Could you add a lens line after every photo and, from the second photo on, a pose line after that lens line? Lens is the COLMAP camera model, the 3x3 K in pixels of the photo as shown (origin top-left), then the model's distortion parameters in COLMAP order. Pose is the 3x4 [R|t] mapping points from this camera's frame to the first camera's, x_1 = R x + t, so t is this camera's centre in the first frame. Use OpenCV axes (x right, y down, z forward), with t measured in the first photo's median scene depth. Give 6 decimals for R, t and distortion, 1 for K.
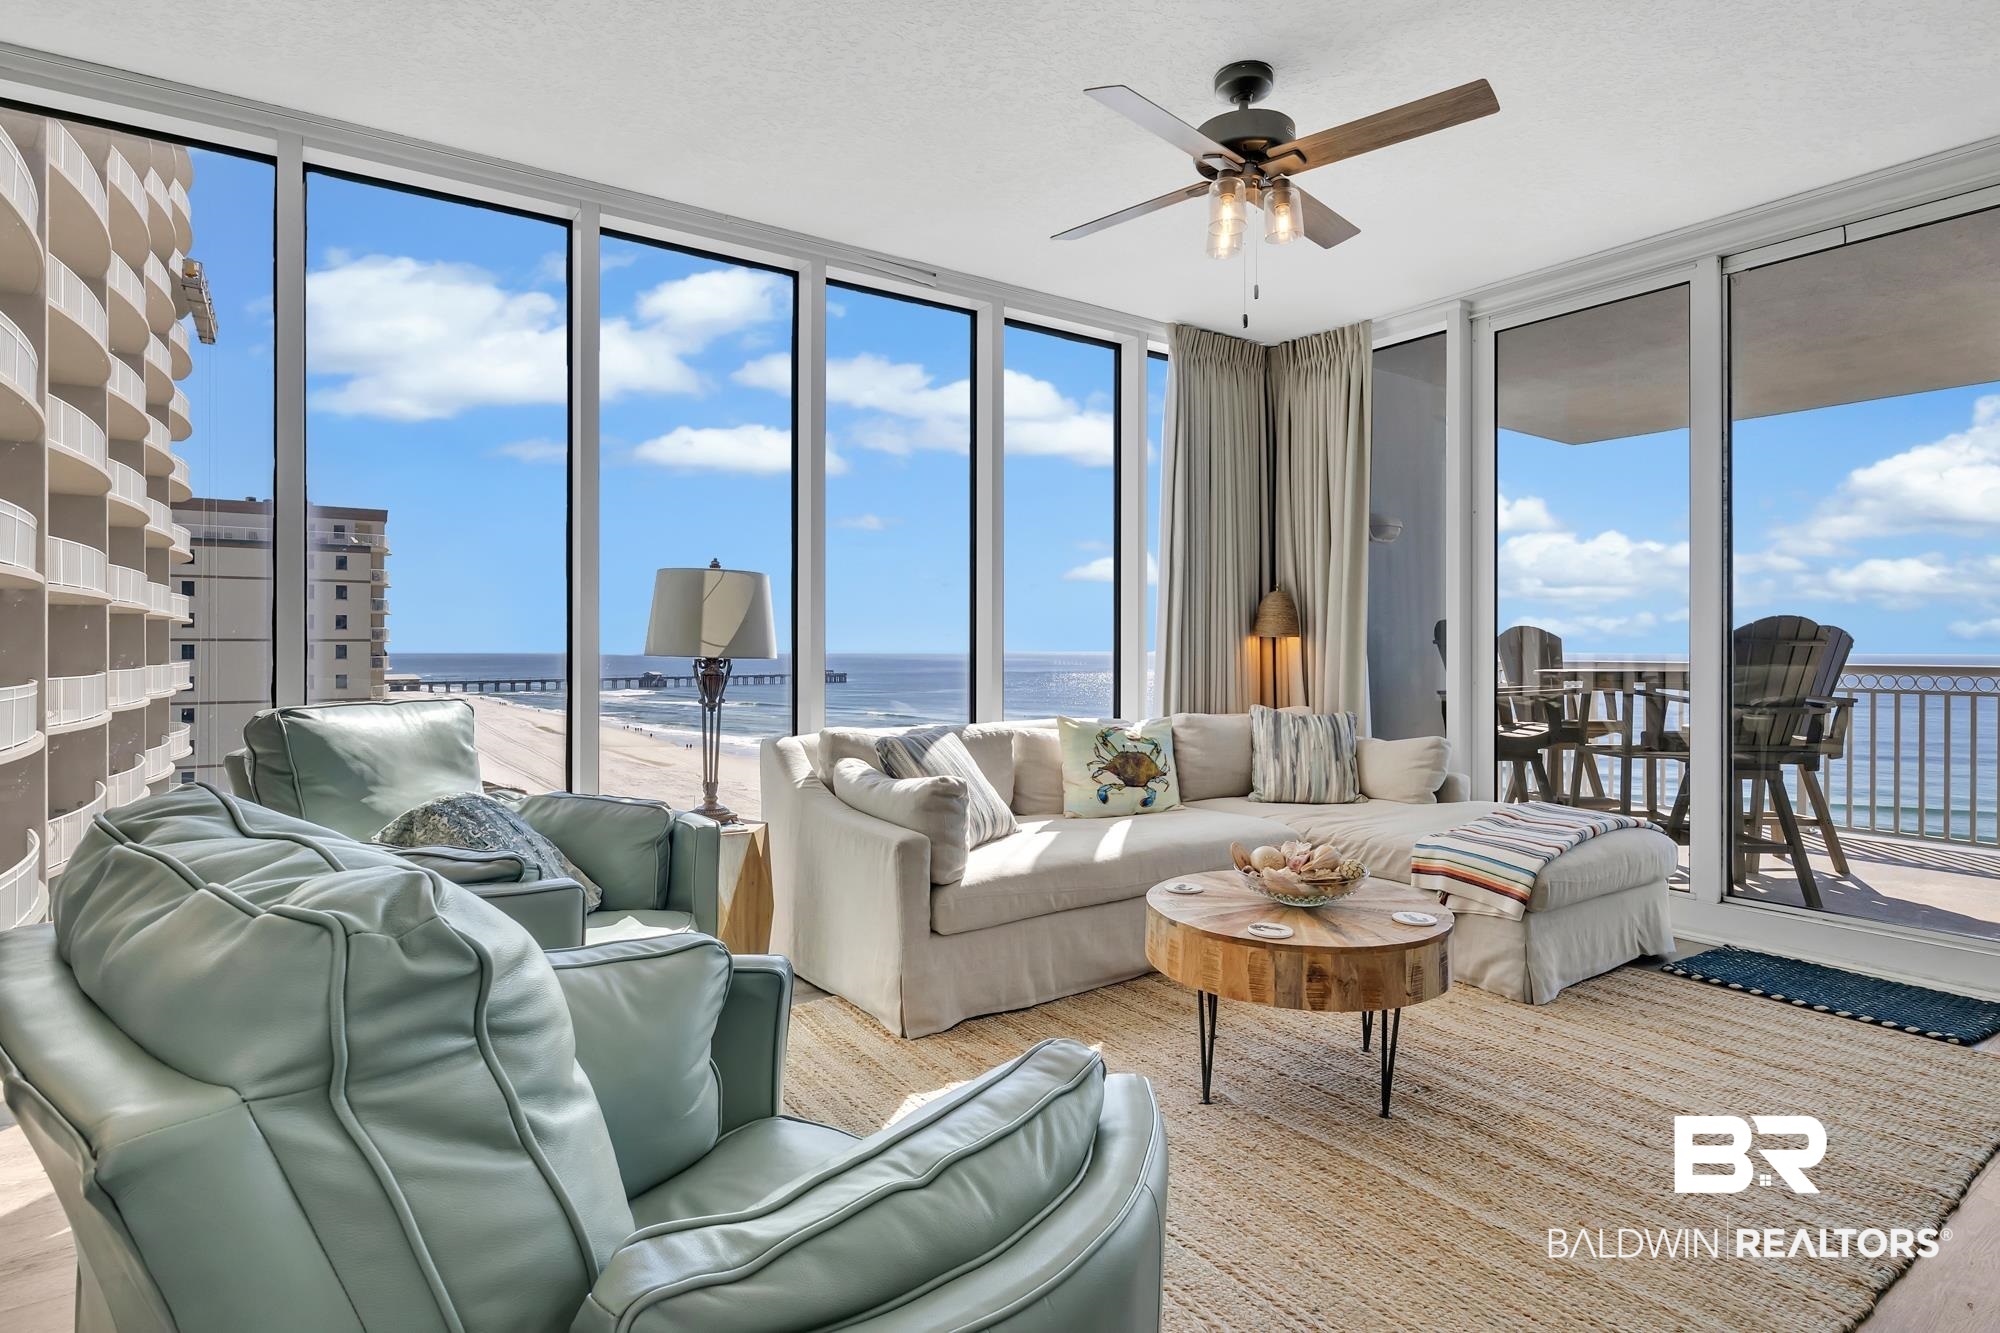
lens RADIAL K [[1008.1, 0, 1000.0], [0, 1008.1, 666.5], [0, 0, 1]] dist [-0.004074, -0.000748]
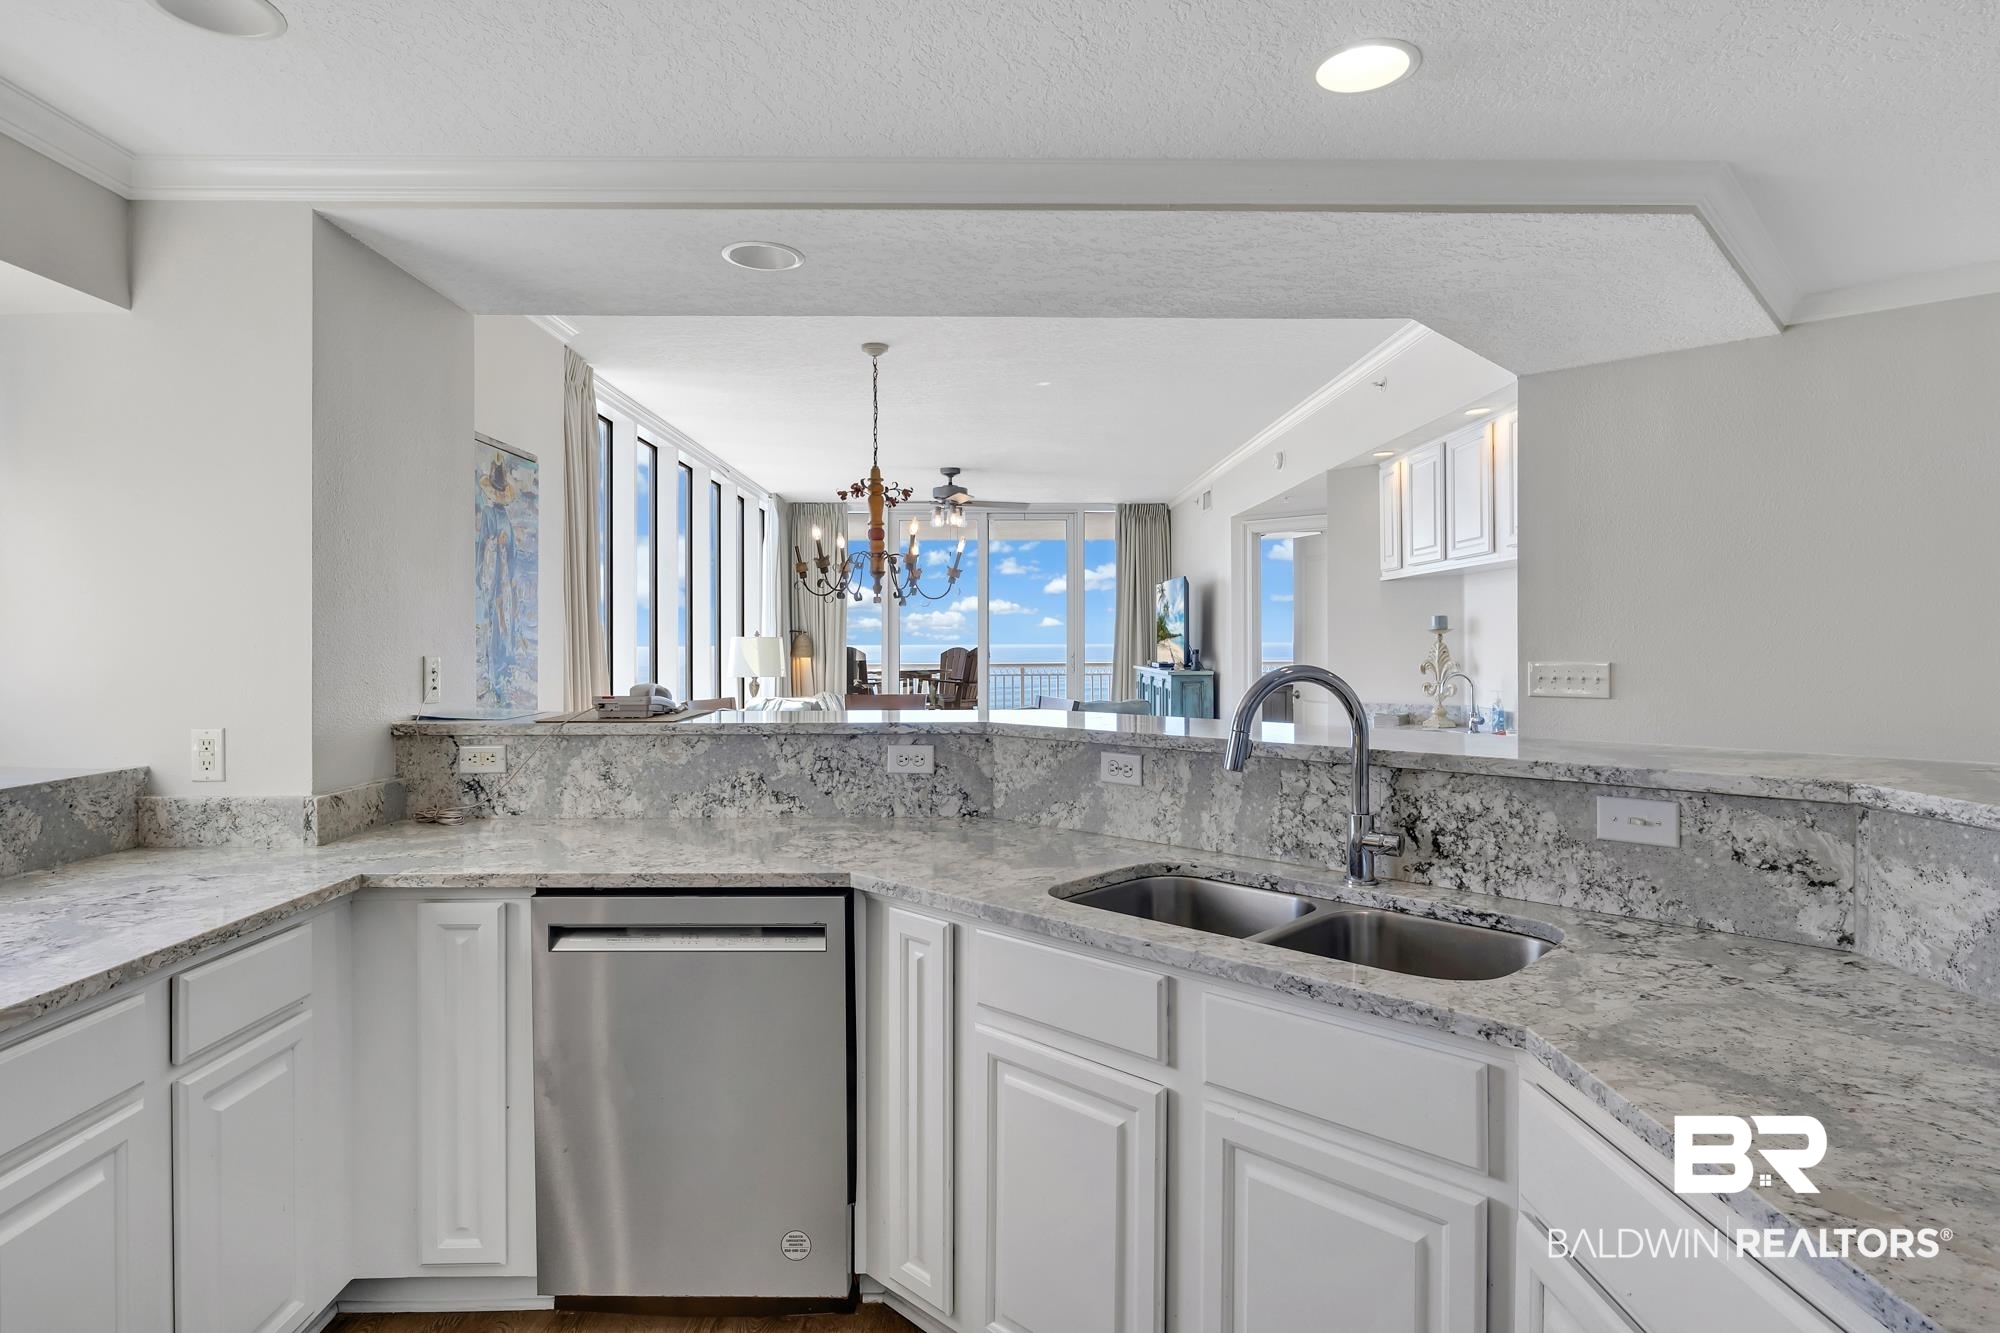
lens RADIAL K [[1078.1, 0, 1010.3], [0, 1078.1, 639.1], [0, 0, 1]] dist [-0.000205, -0.000006]
pose [[0.550081, -0.003664, 0.835103, -1.393847], [0.029468, 0.999453, -0.015026, -0.025795], [-0.834591, 0.032874, 0.549888, -0.519053]]
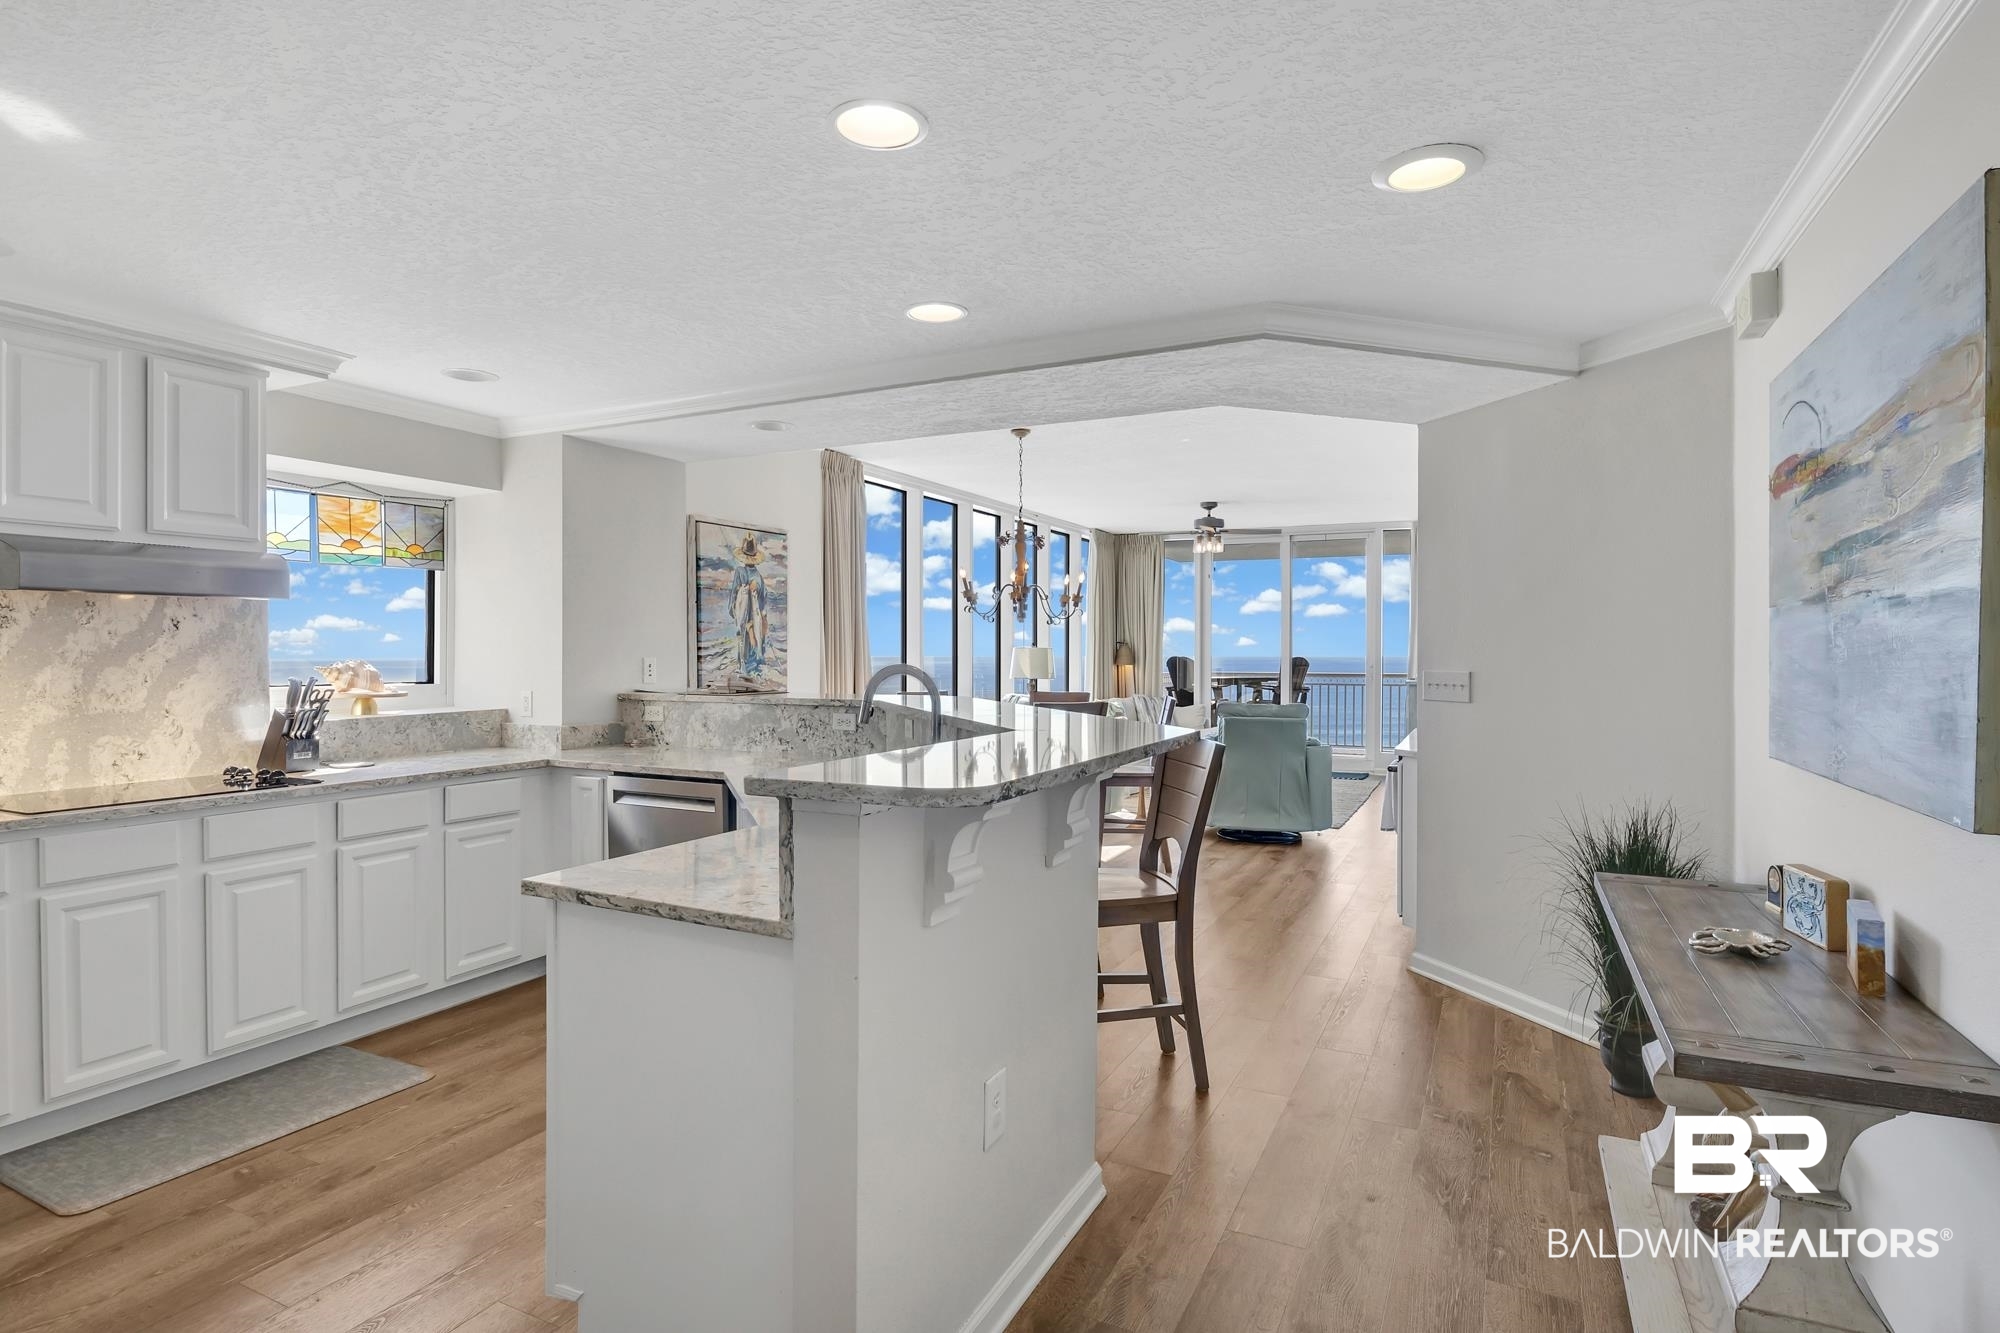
lens RADIAL K [[1027.0, 0, 1004.3], [0, 1027.0, 660.2], [0, 0, 1]] dist [-0.013260, 0.000563]
pose [[0.872456, -0.006722, 0.488647, -1.258540], [0.016418, 0.999744, -0.015561, -0.009529], [-0.488417, 0.021599, 0.872343, -1.022754]]
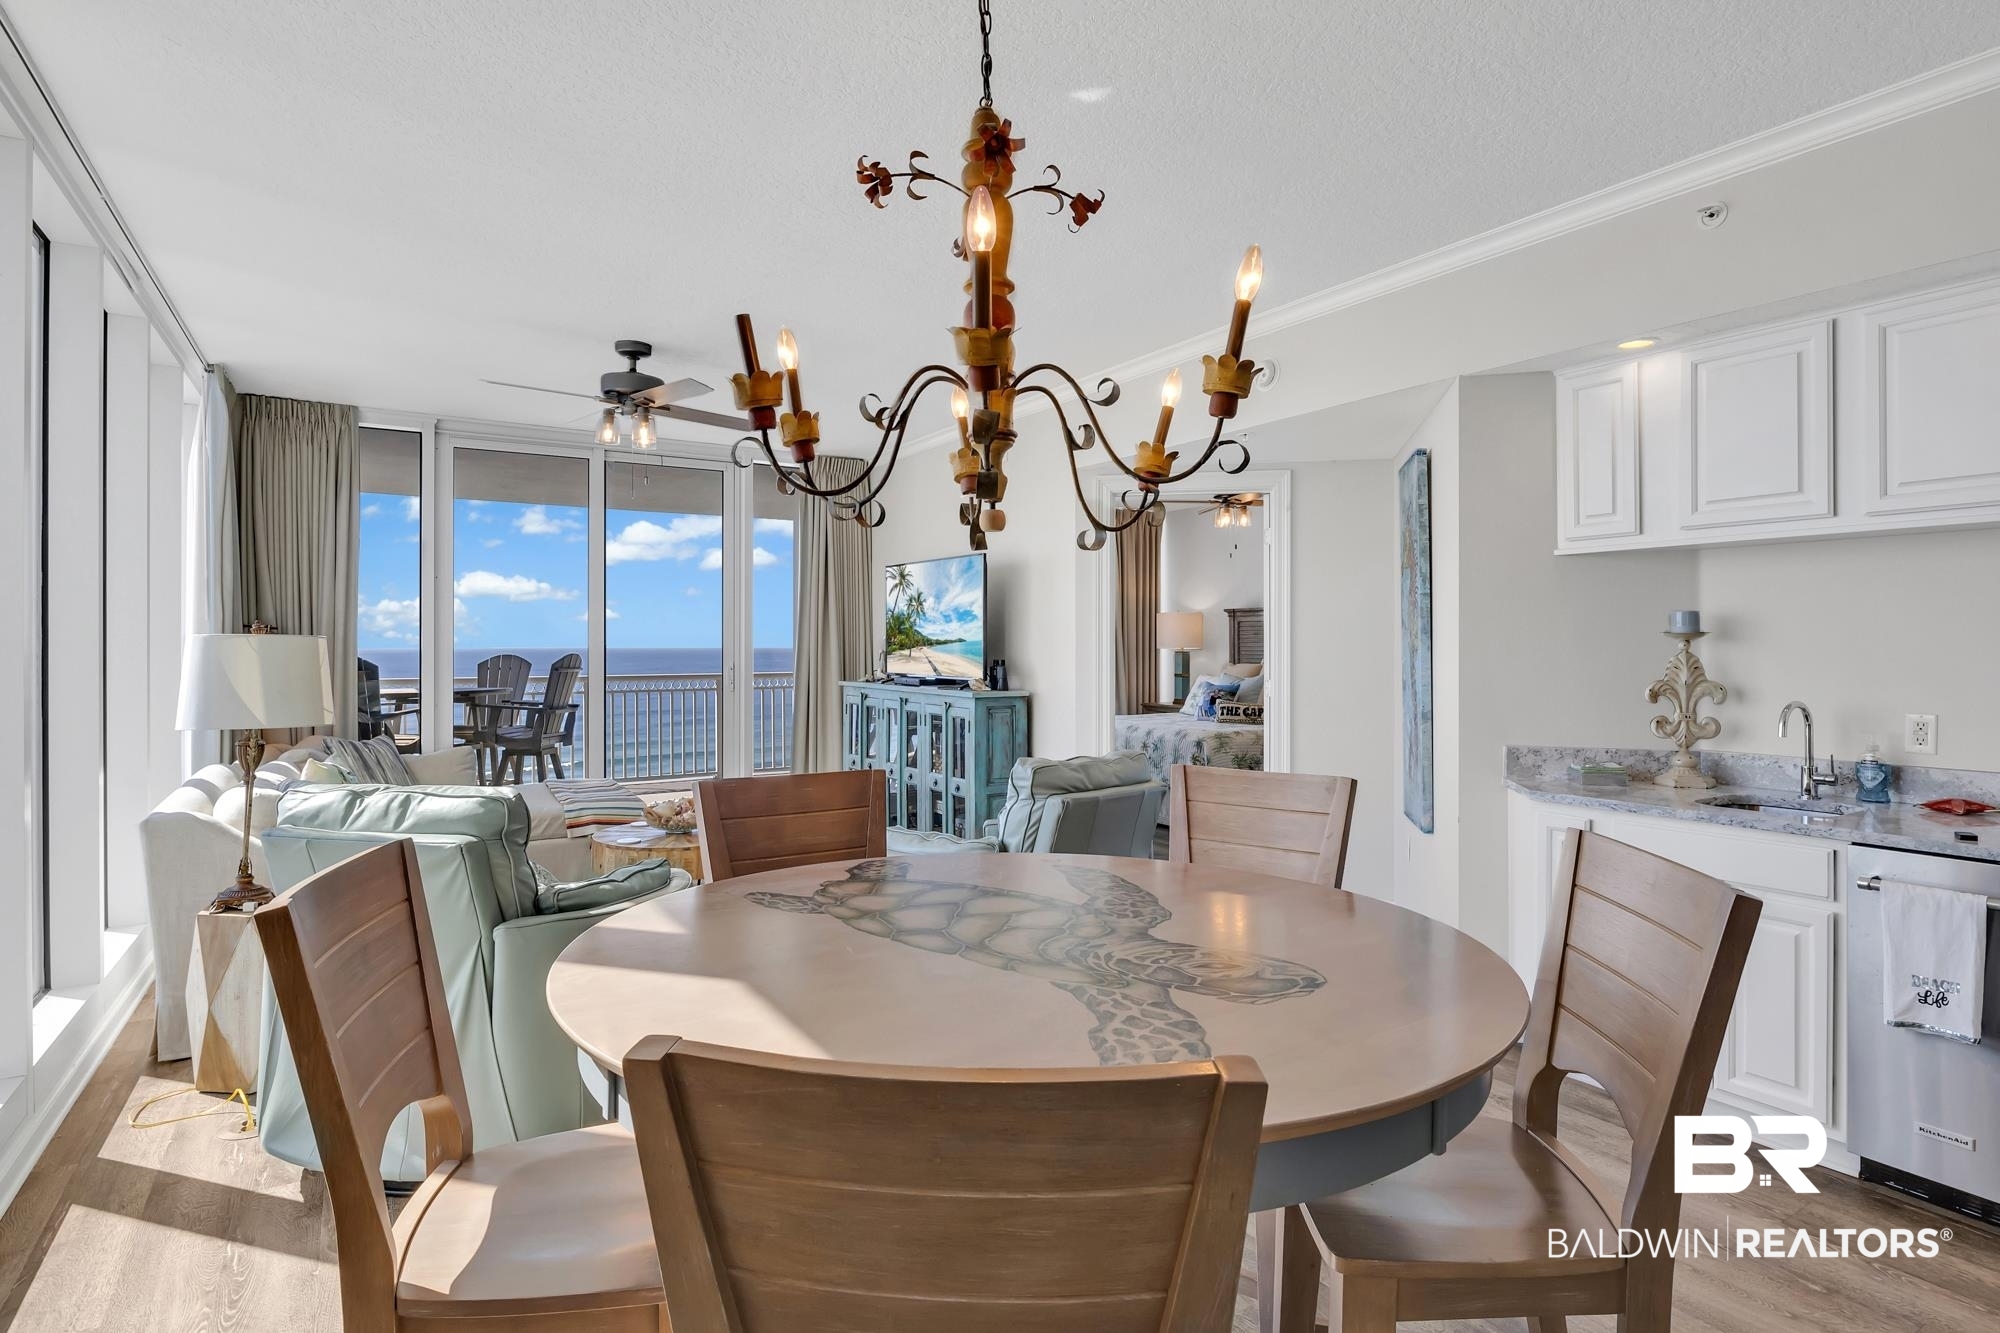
lens RADIAL K [[1027.0, 0, 1004.3], [0, 1027.0, 660.2], [0, 0, 1]] dist [-0.013260, 0.000563]
pose [[0.050097, -0.018097, 0.998580, -0.874277], [0.028236, 0.999462, 0.016697, -0.047401], [-0.998345, 0.027359, 0.050581, 0.194490]]
